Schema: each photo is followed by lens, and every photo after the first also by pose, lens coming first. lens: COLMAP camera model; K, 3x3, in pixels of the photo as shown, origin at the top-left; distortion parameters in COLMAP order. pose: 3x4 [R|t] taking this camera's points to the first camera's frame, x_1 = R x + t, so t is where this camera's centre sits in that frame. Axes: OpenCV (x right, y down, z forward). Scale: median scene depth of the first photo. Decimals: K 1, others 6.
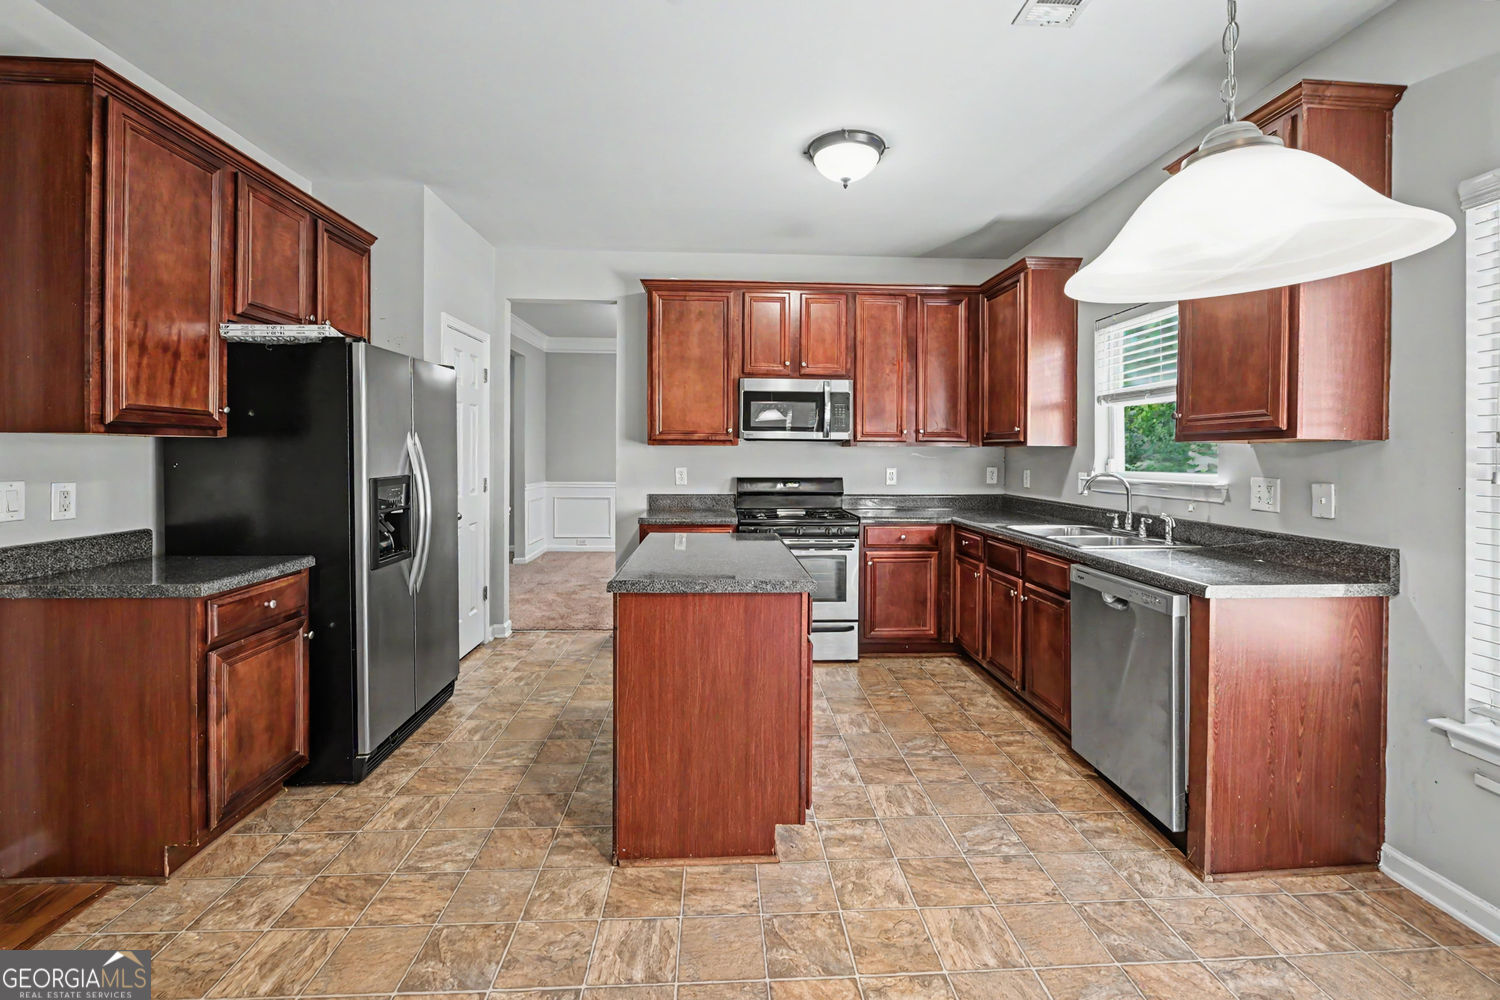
lens RADIAL K [[640.9, 0, 750.4], [0, 640.9, 457.6], [0, 0, 1]] dist [-0.006184, -0.000476]
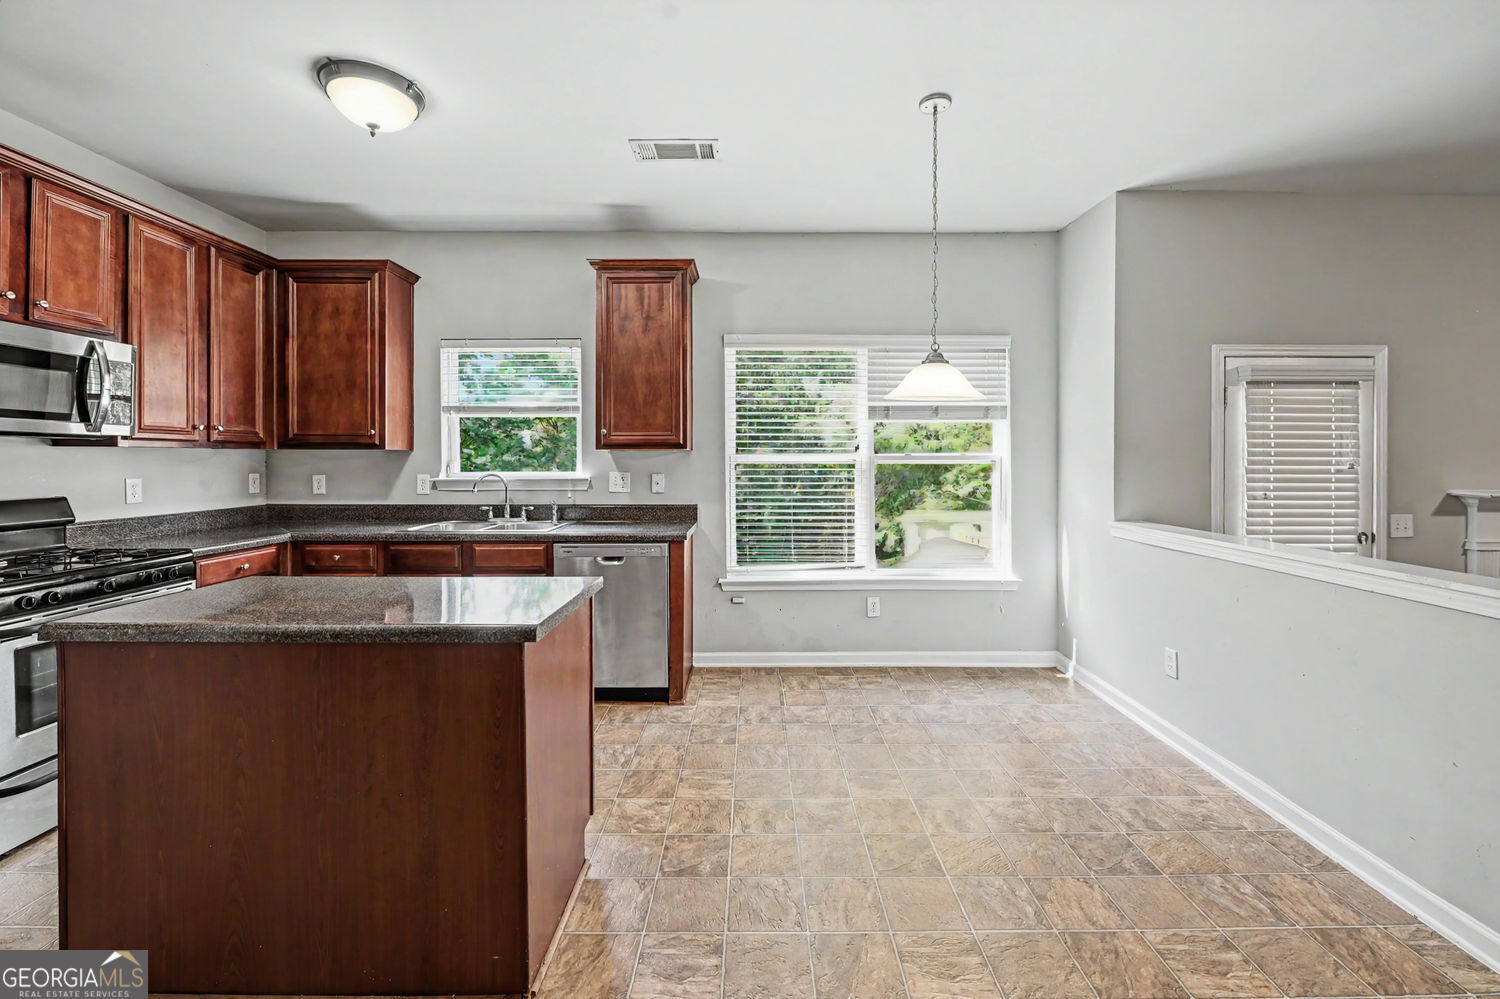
lens RADIAL K [[613.0, 0, 769.5], [0, 613.0, 460.3], [0, 0, 1]] dist [-0.002121, -0.000192]
pose [[0.045266, -0.007707, 0.998945, -0.662261], [0.005665, 0.999956, 0.007459, -0.007107], [-0.998959, 0.005322, 0.045307, 0.487721]]
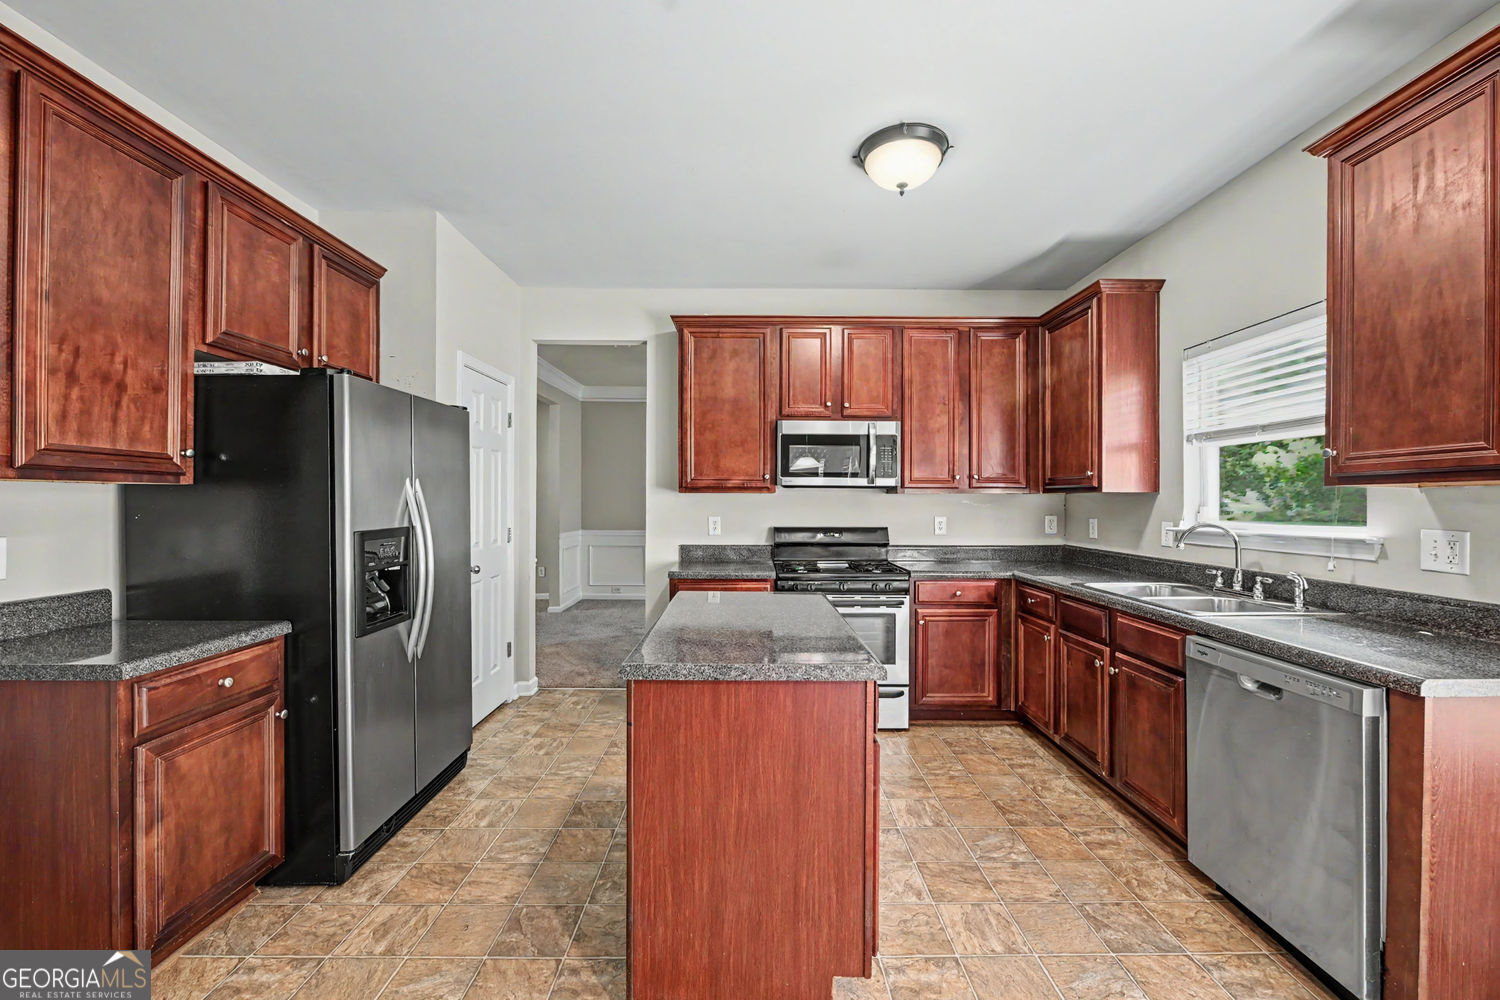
lens RADIAL K [[602.7, 0, 750.0], [0, 602.7, 500.0], [0, 0, 1]] dist [-0.008814, -0.000204]
pose [[0.998676, -0.002523, -0.051386, -0.016978], [0.002066, 0.999958, -0.008951, -0.001379], [0.051406, 0.008833, 0.998639, 0.192236]]
